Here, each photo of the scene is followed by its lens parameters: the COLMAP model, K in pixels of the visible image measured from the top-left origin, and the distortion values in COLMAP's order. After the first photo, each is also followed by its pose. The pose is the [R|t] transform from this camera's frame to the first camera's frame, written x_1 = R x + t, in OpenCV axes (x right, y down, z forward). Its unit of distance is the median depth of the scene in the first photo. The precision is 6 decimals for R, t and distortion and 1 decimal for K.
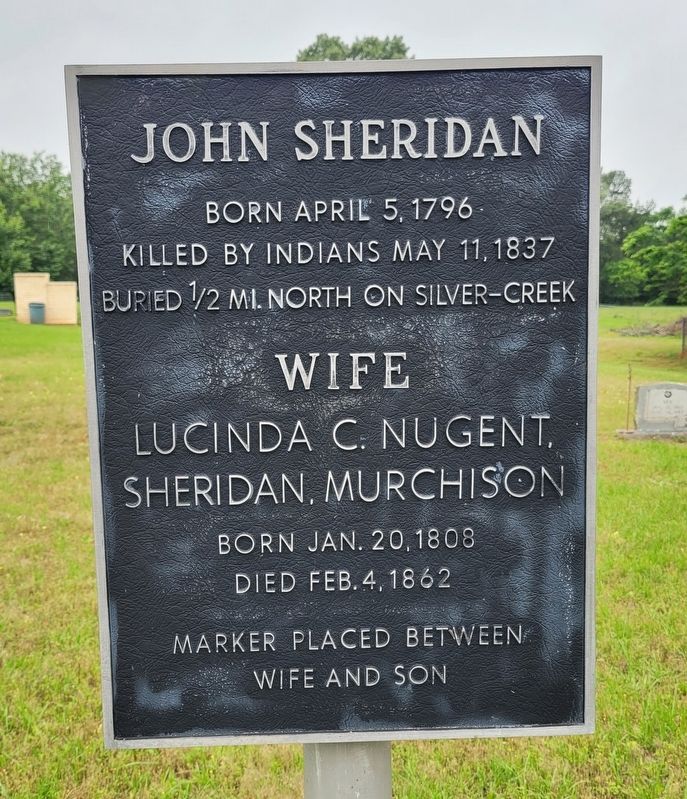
lens RADIAL K [[951.9, 0, 342.2], [0, 951.9, 441.5], [0, 0, 1]] dist [0.019200, 0.024613]
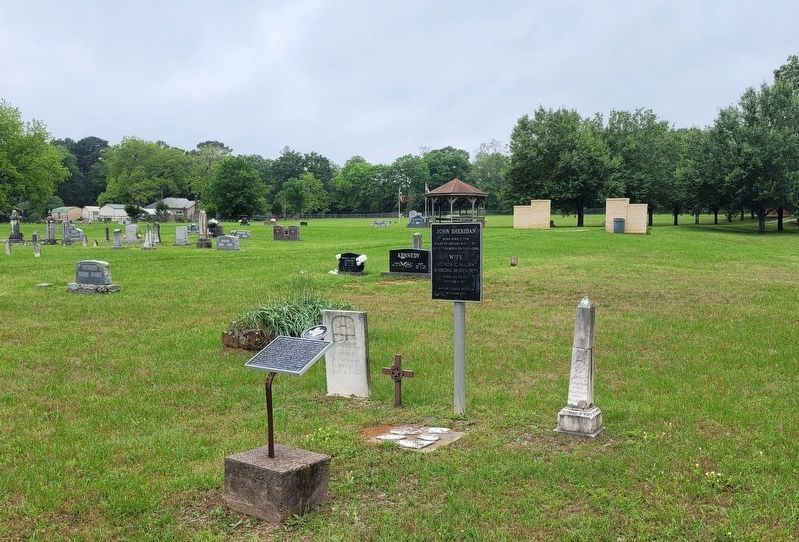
lens RADIAL K [[762.3, 0, 399.5], [0, 762.3, 271.0], [0, 0, 1]] dist [0.012589, -0.005714]
pose [[0.810285, 0.042518, -0.584492, 3.538985], [-0.082520, 0.995705, -0.041967, 0.374297], [0.580198, 0.082238, 0.810313, -4.769150]]
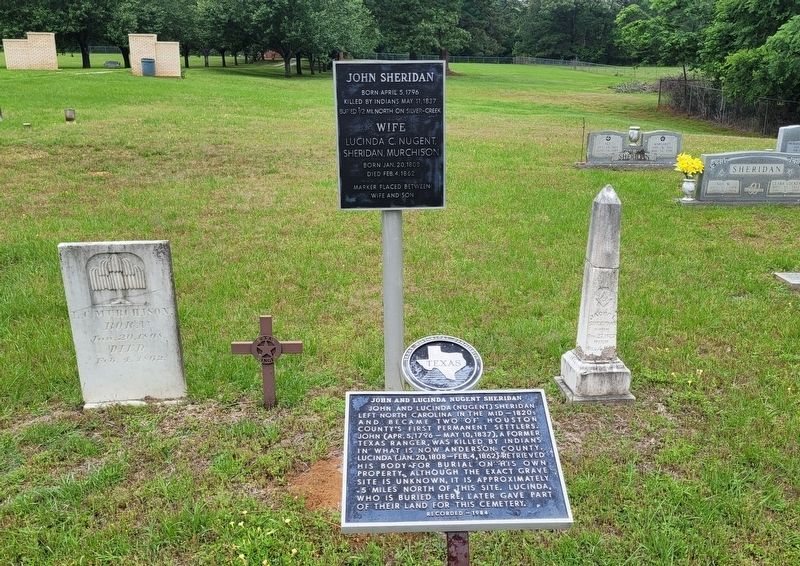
lens RADIAL K [[783.6, 0, 418.9], [0, 783.6, 284.8], [0, 0, 1]] dist [0.044057, -0.005290]
pose [[0.999458, 0.004743, 0.032590, 0.015313], [-0.009109, 0.990784, 0.135145, 0.163106], [-0.031649, -0.135369, 0.990290, -2.816793]]
